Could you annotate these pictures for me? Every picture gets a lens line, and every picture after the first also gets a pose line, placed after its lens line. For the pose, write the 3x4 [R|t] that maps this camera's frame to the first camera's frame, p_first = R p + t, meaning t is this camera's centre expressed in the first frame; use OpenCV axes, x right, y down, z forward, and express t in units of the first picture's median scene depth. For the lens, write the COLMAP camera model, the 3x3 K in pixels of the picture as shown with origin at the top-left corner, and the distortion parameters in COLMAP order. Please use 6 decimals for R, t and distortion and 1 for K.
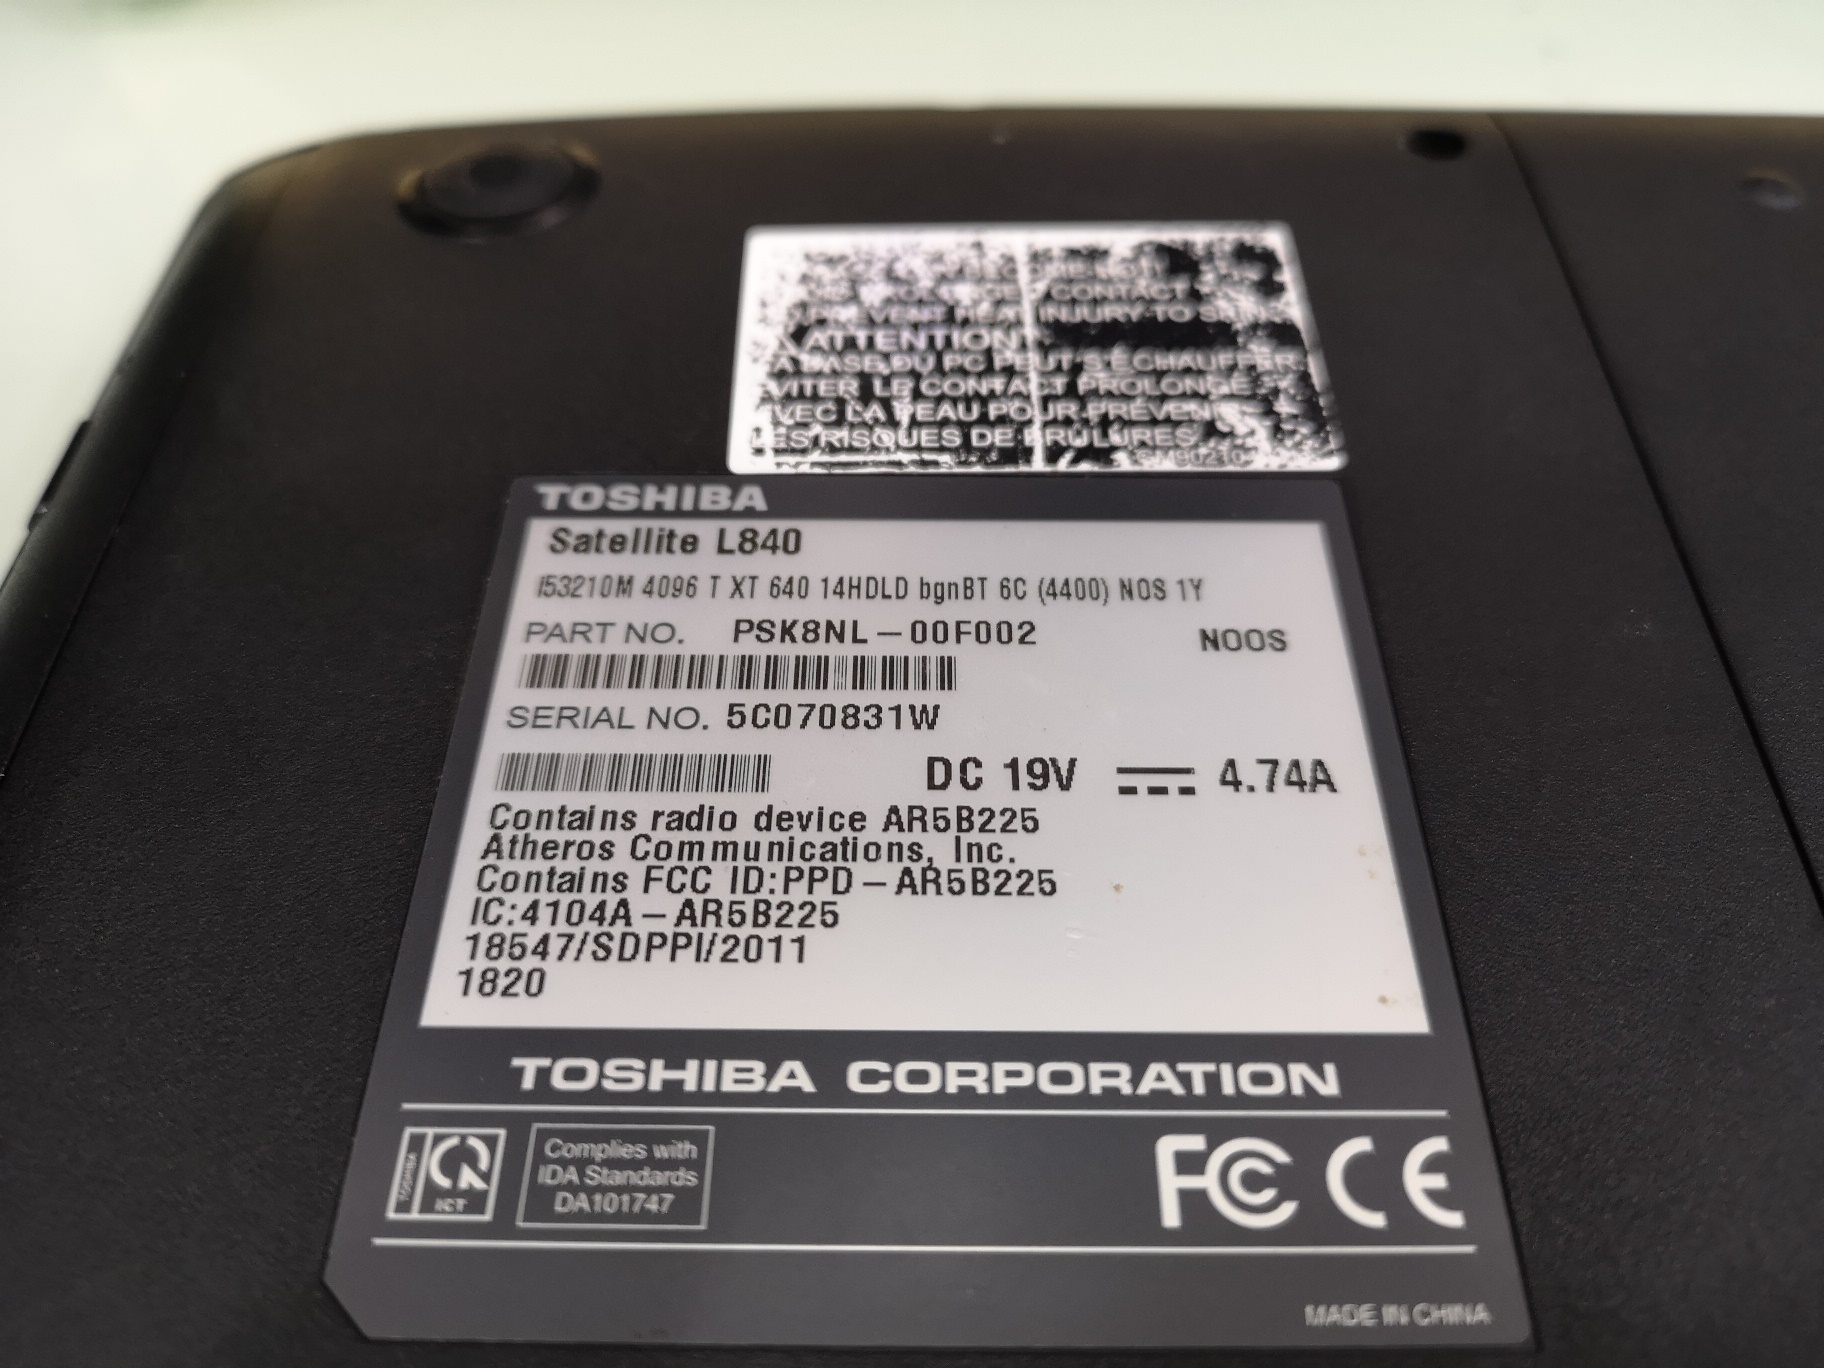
lens RADIAL K [[1462.0, 0, 907.5], [0, 1462.0, 691.1], [0, 0, 1]] dist [0.001115, -0.030924]
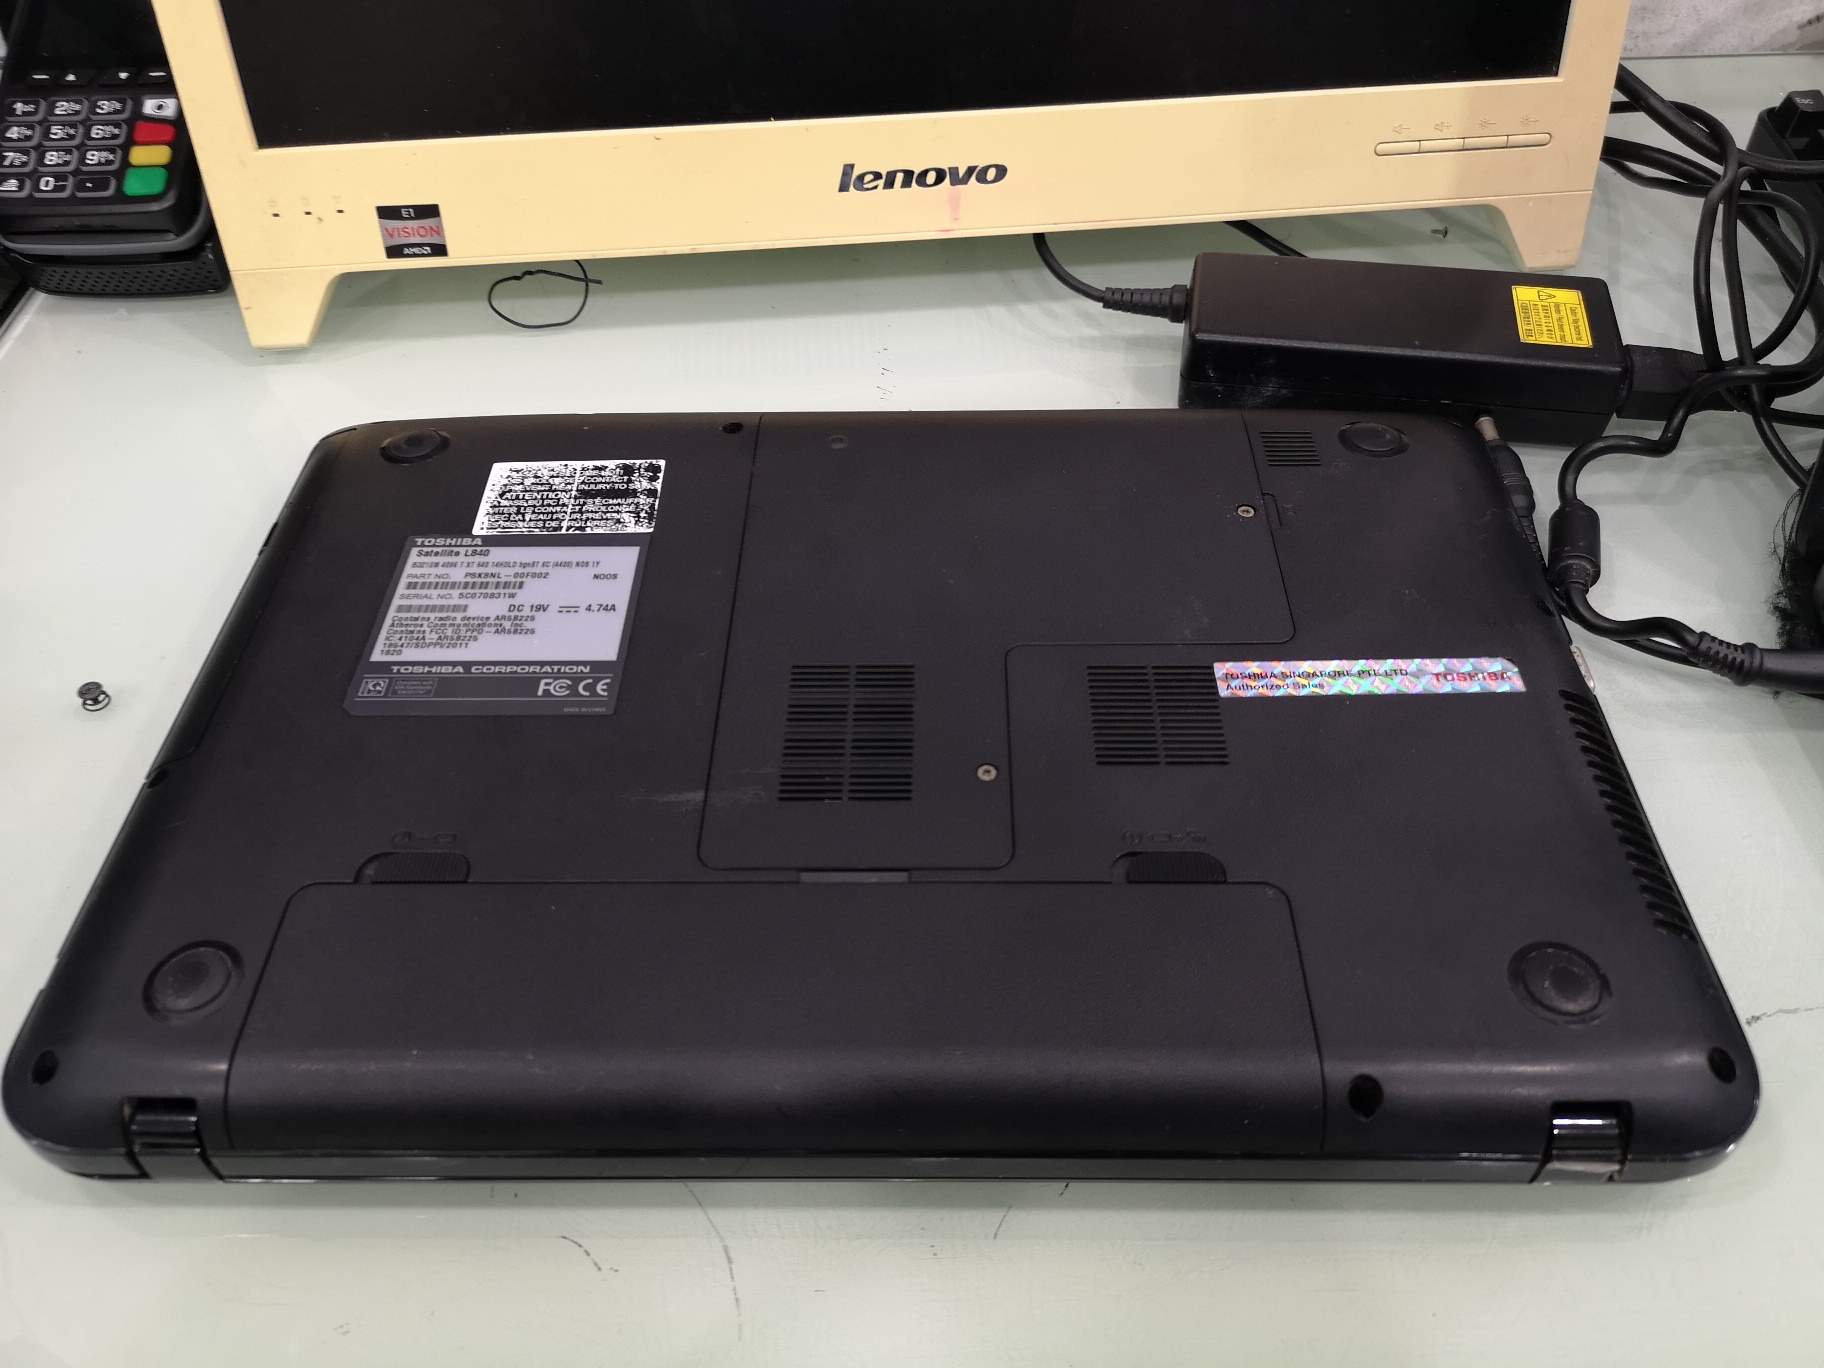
lens RADIAL K [[1392.3, 0, 891.4], [0, 1392.3, 681.2], [0, 0, 1]] dist [0.003606, -0.013769]
pose [[0.999769, -0.006227, -0.020558, 0.994841], [0.003939, 0.993975, -0.109535, 0.594551], [0.021116, 0.109429, 0.993770, -2.341359]]
